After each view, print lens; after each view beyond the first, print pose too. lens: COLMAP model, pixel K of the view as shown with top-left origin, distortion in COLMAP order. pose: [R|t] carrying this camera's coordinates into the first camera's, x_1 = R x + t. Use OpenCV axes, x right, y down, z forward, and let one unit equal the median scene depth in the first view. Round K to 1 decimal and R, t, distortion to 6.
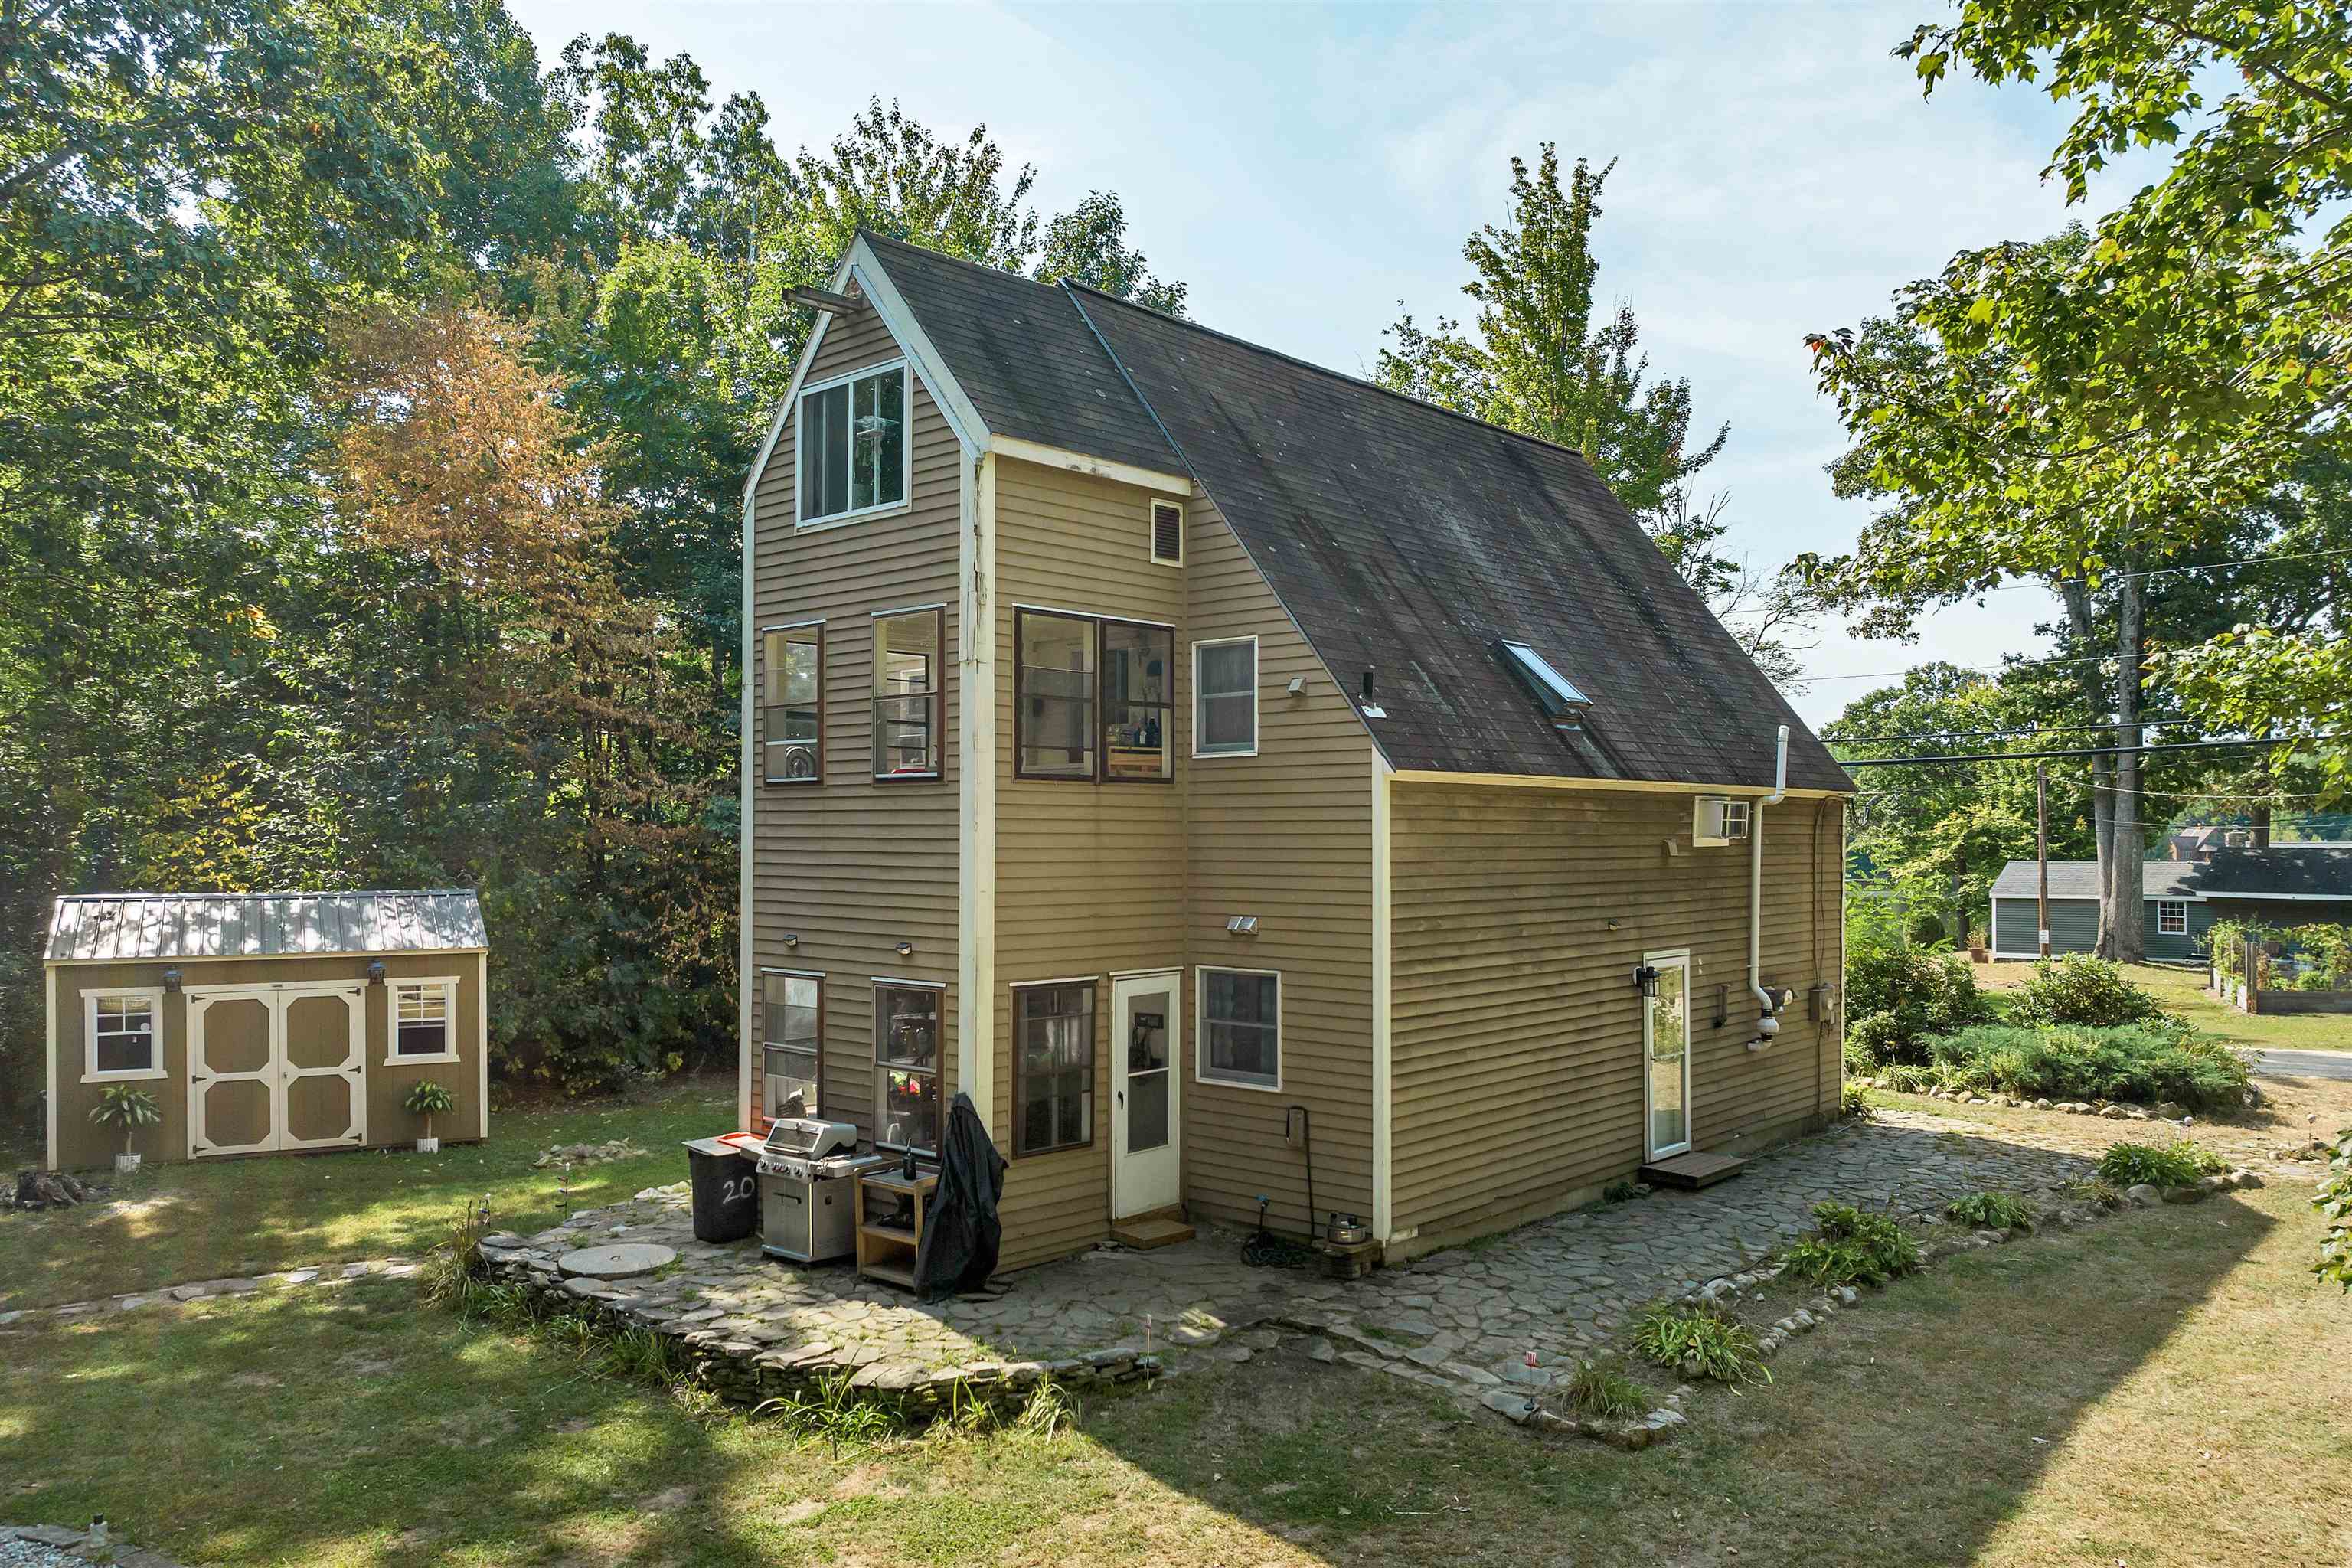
lens RADIAL K [[1714.5, 0, 1223.3], [0, 1714.5, 829.7], [0, 0, 1]] dist [-0.030551, -0.011442]
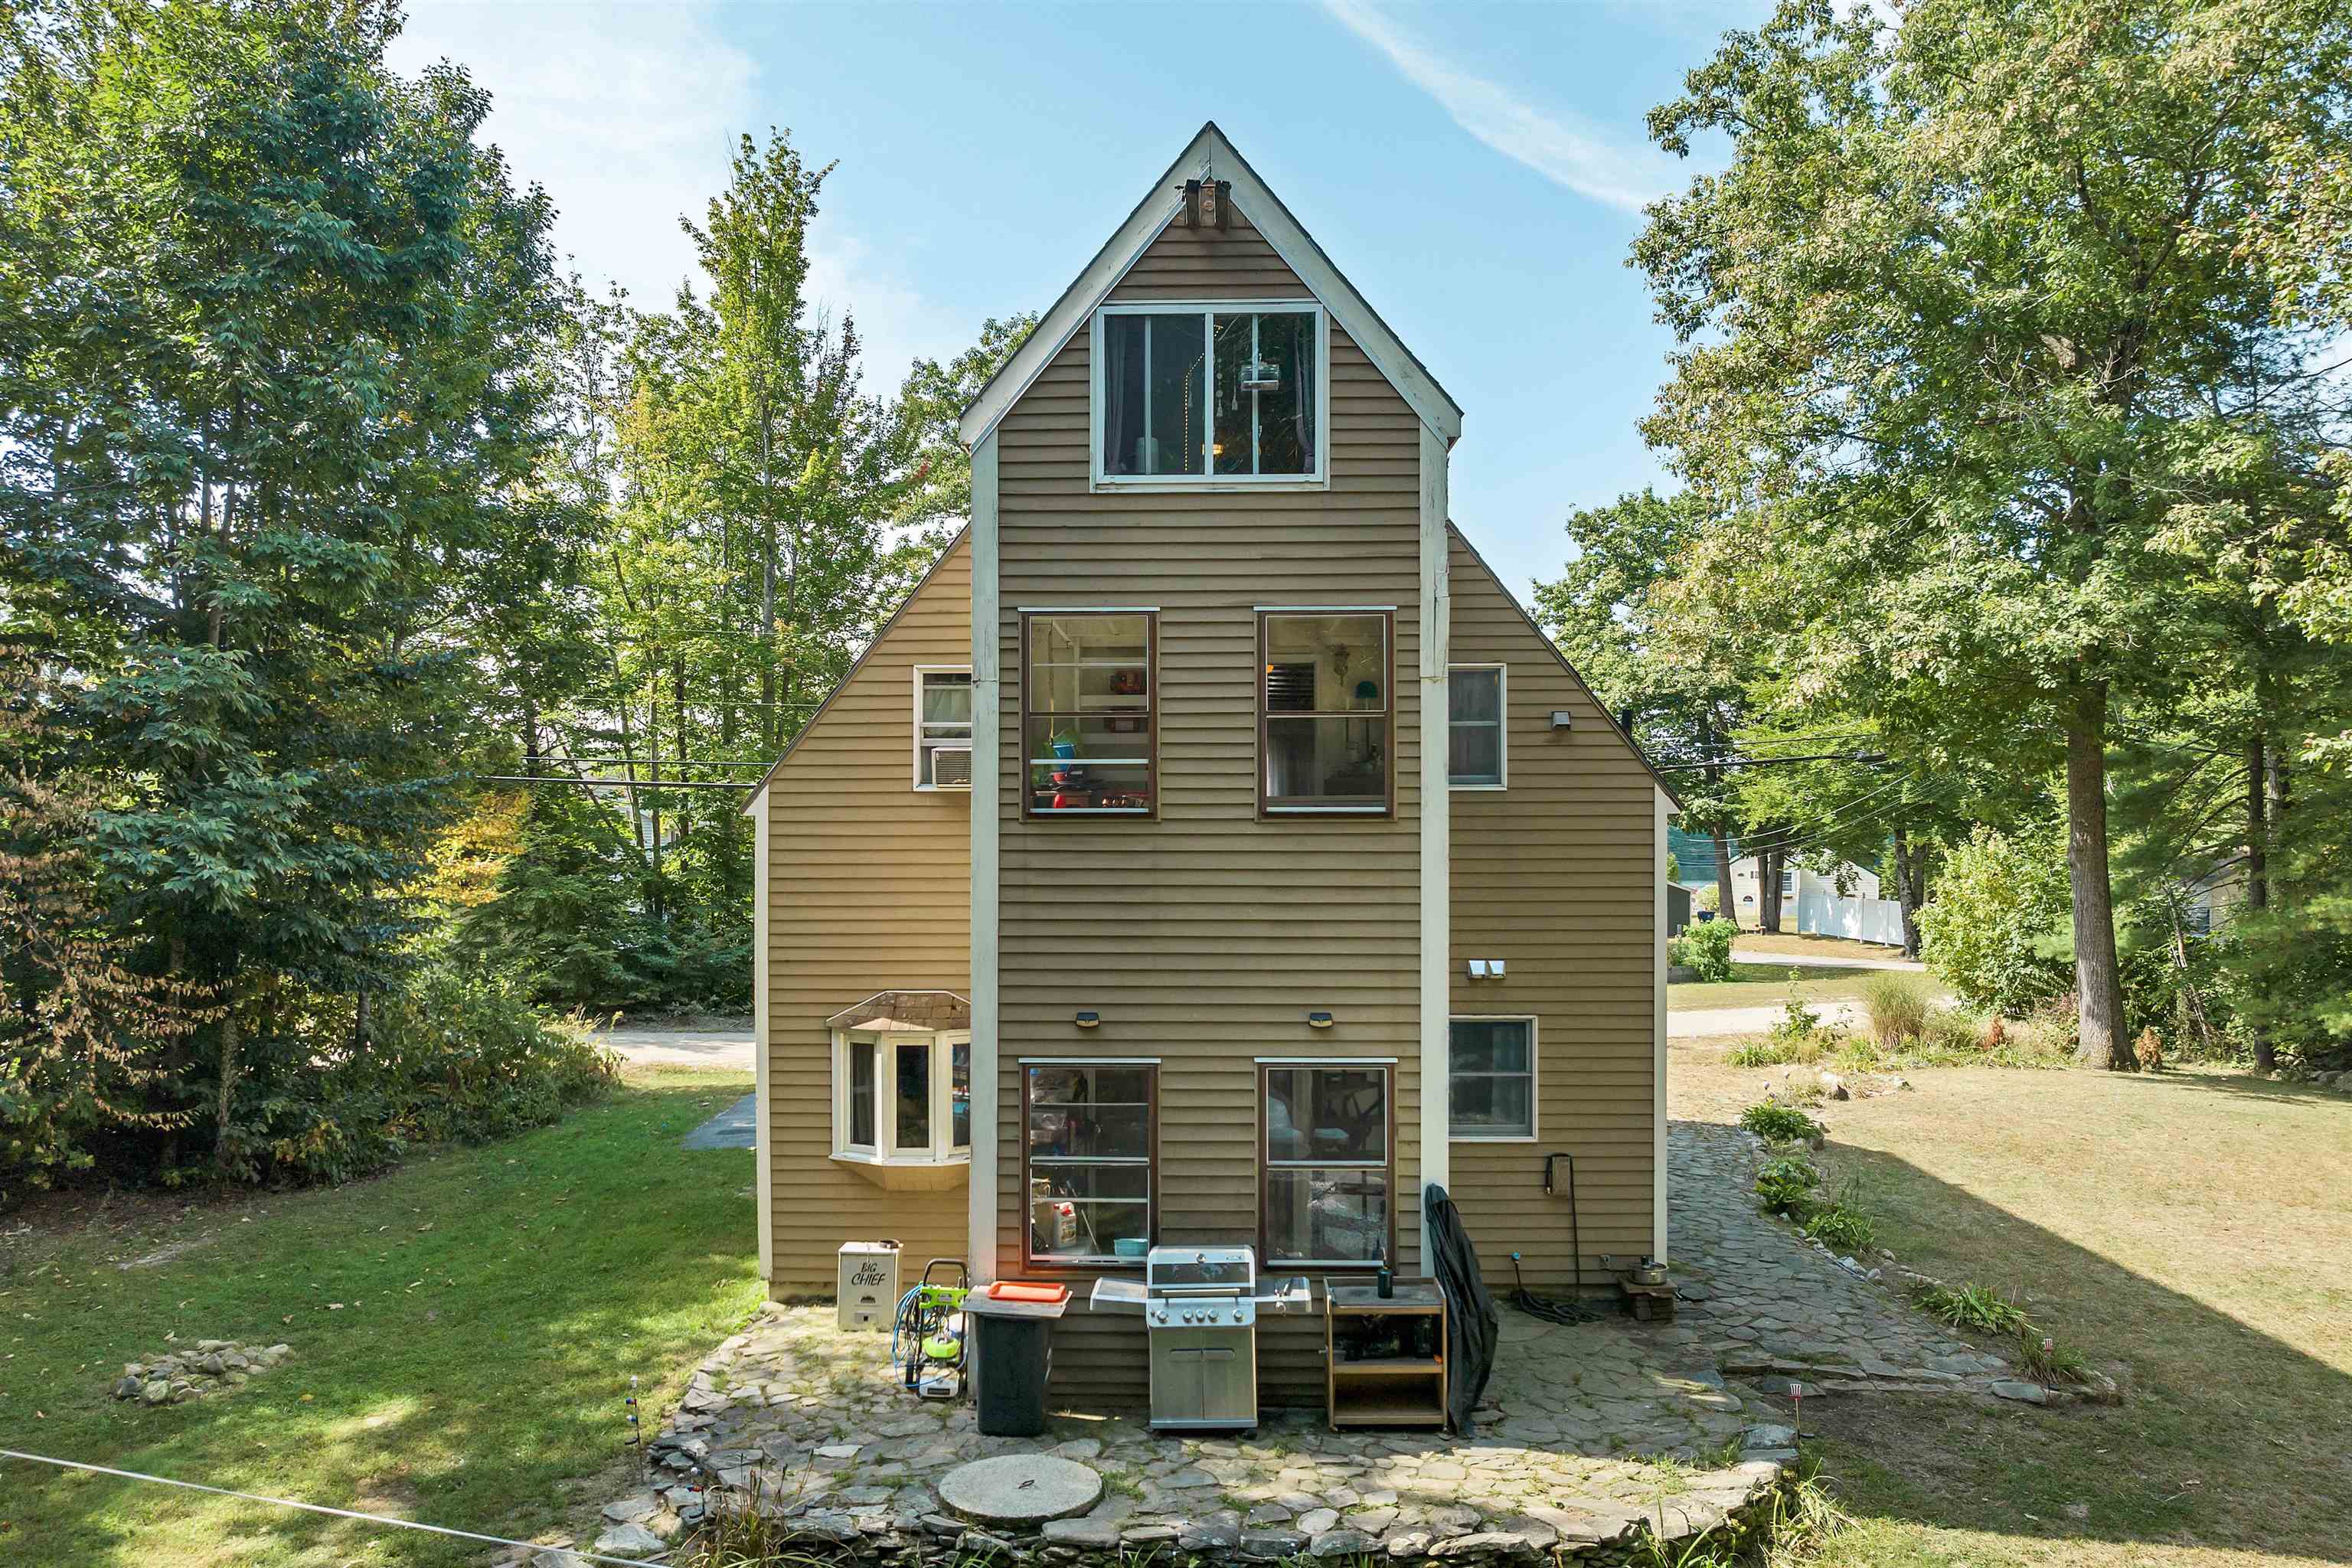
lens RADIAL K [[1714.5, 0, 1084.1], [0, 1714.5, 829.3], [0, 0, 1]] dist [-0.030551, -0.011442]
pose [[0.765374, 0.000324, 0.643586, -0.813872], [0.001787, 0.999995, -0.002628, -0.020410], [-0.643583, 0.003162, 0.765370, 0.449478]]
